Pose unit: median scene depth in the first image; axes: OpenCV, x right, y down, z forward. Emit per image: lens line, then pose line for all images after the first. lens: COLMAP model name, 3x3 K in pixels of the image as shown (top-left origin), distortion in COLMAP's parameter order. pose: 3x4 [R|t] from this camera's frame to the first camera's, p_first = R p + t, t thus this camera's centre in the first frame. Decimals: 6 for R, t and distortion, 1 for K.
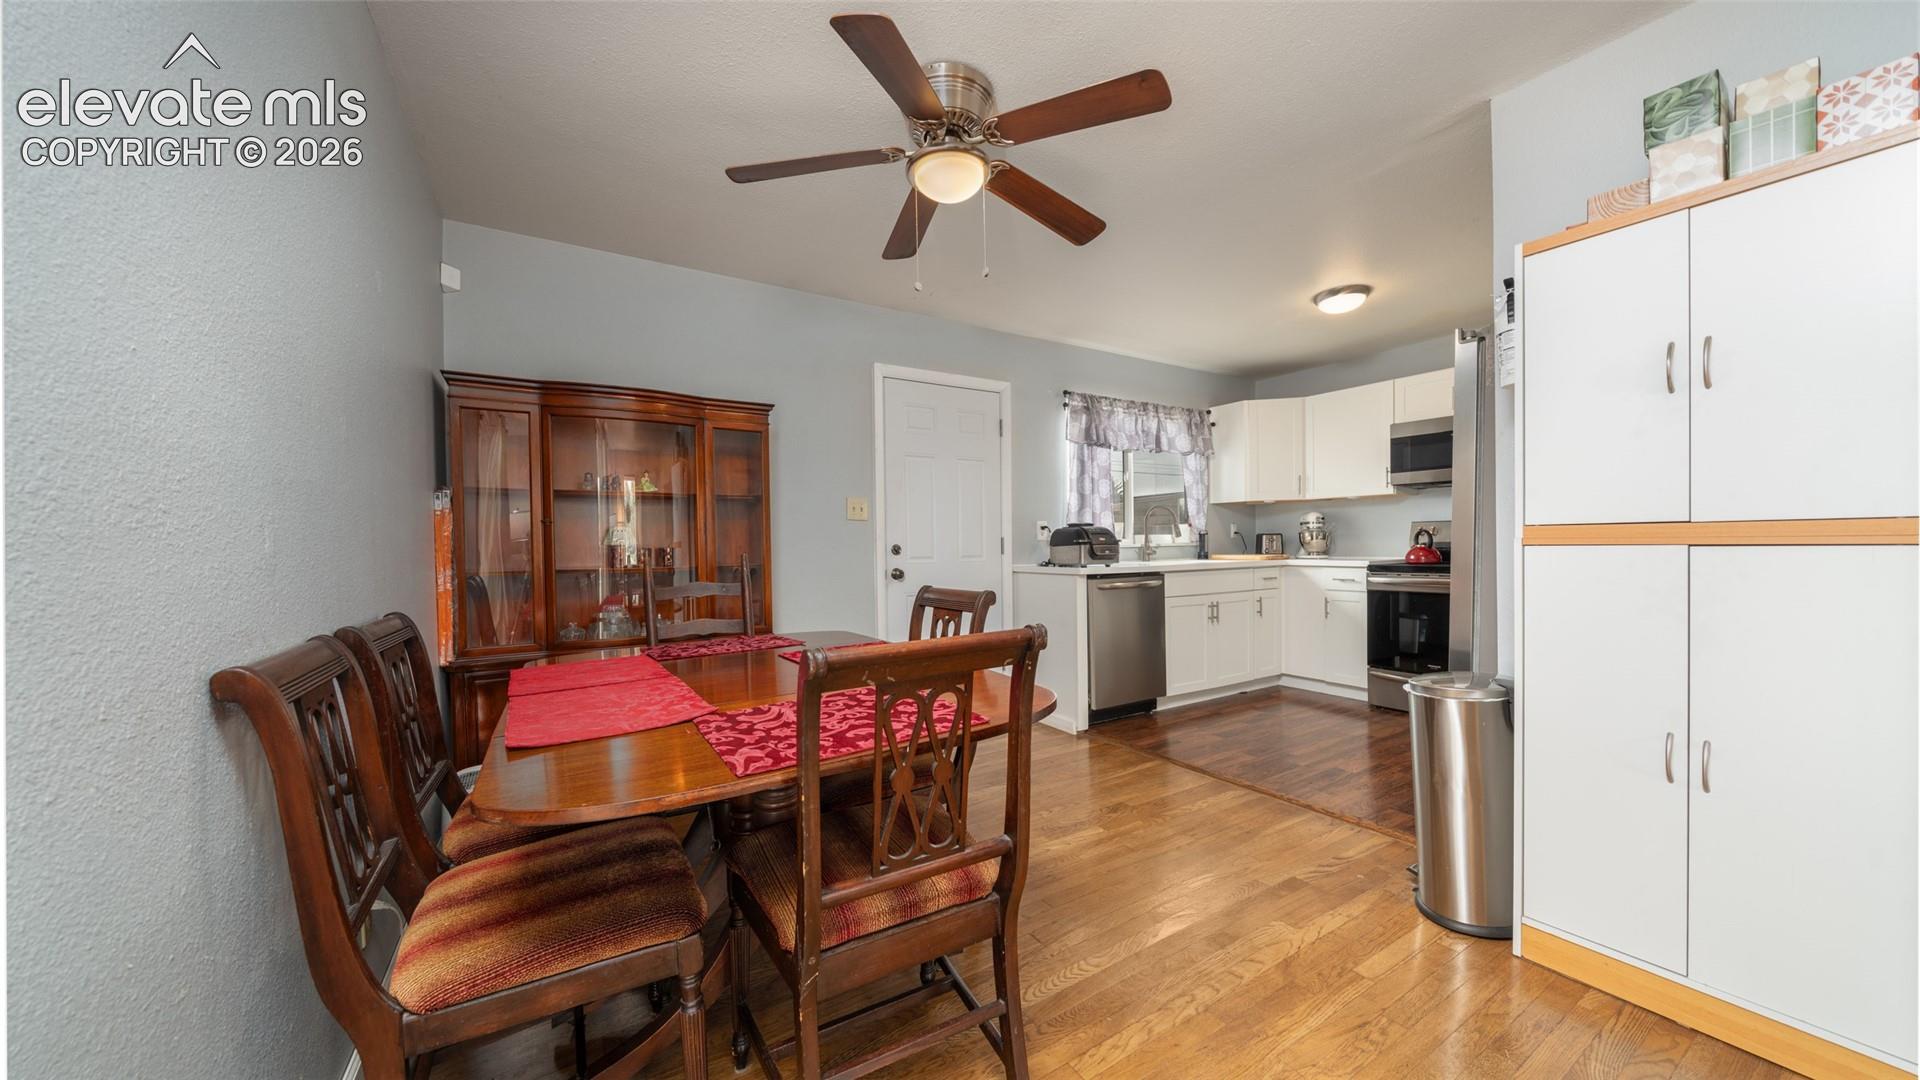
lens RADIAL K [[660.8, 0, 957.0], [0, 660.8, 553.4], [0, 0, 1]] dist [-0.000613, -0.000056]
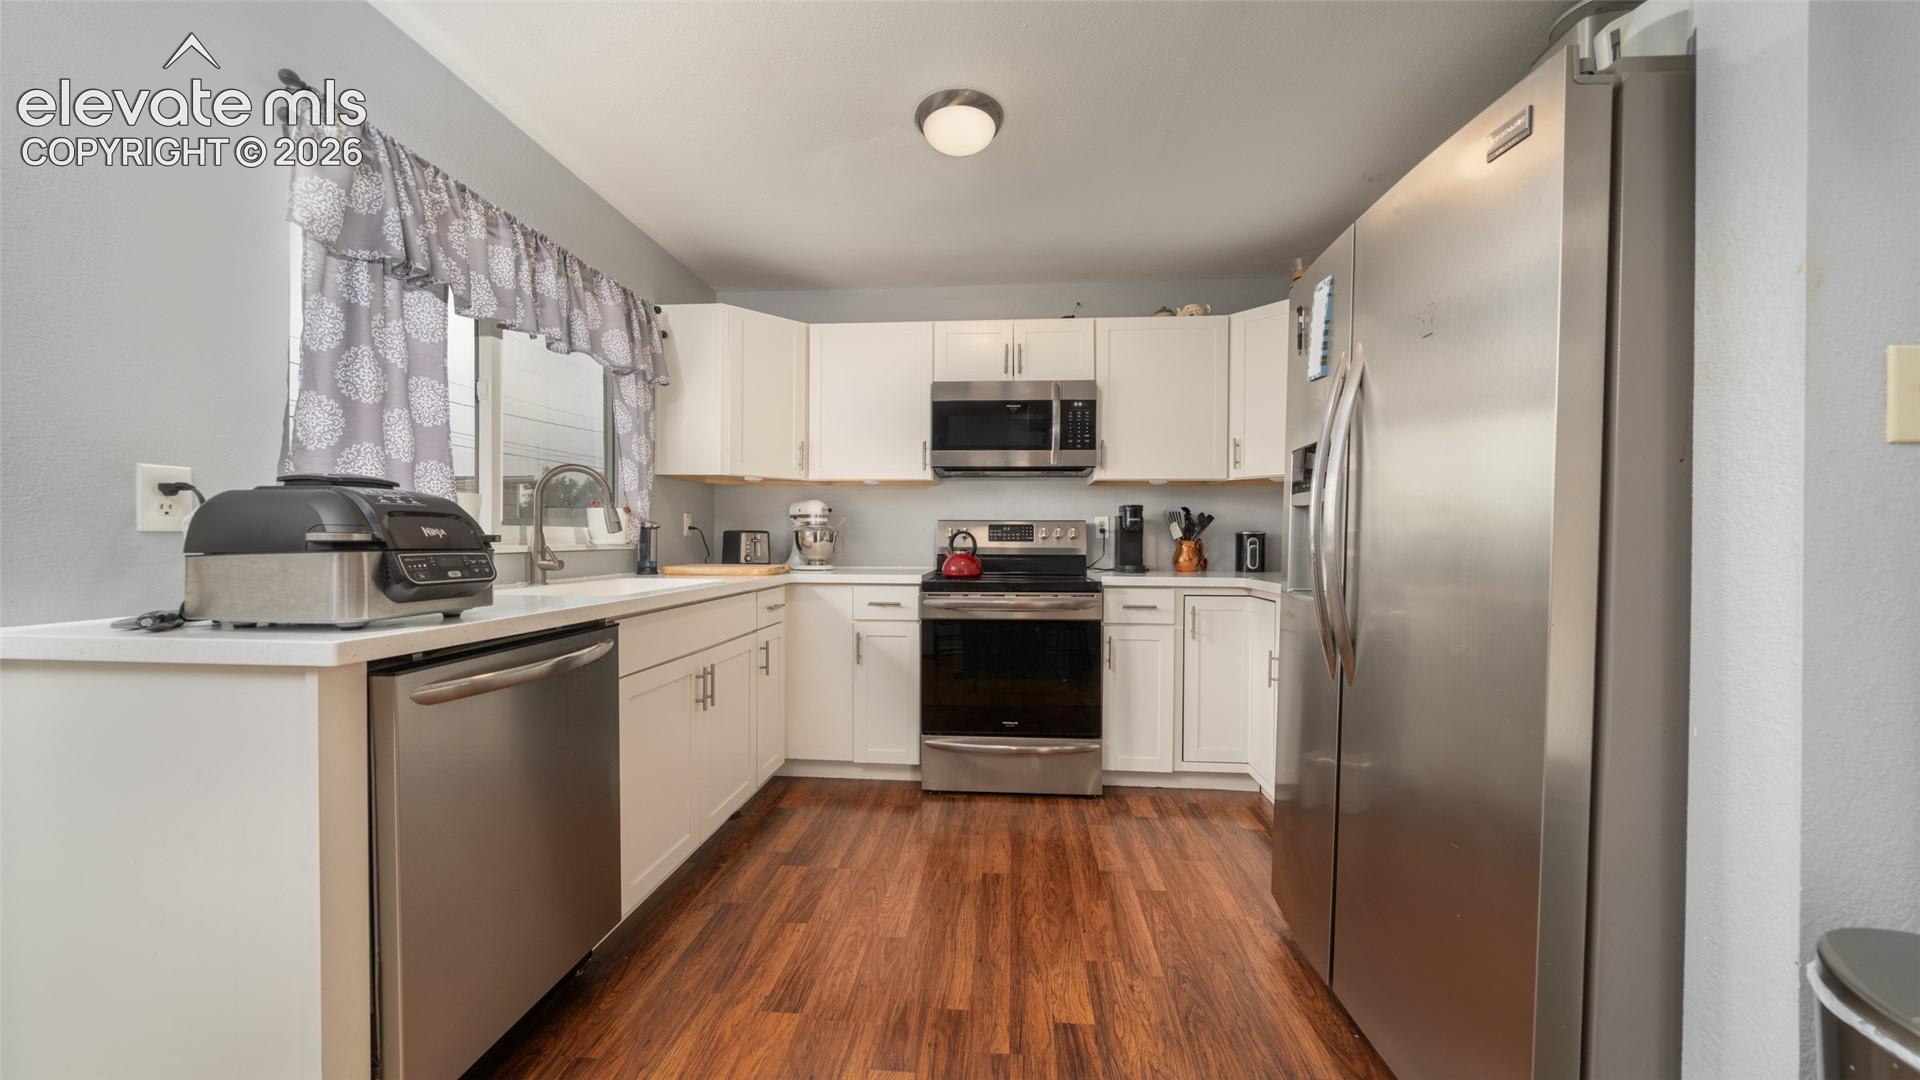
lens RADIAL K [[660.8, 0, 957.0], [0, 660.8, 553.4], [0, 0, 1]] dist [-0.000613, -0.000056]
pose [[0.608976, 0.000276, 0.793189, 0.101854], [-0.001005, 0.999999, 0.000423, -0.009846], [-0.793188, -0.001055, 0.608976, 0.500878]]
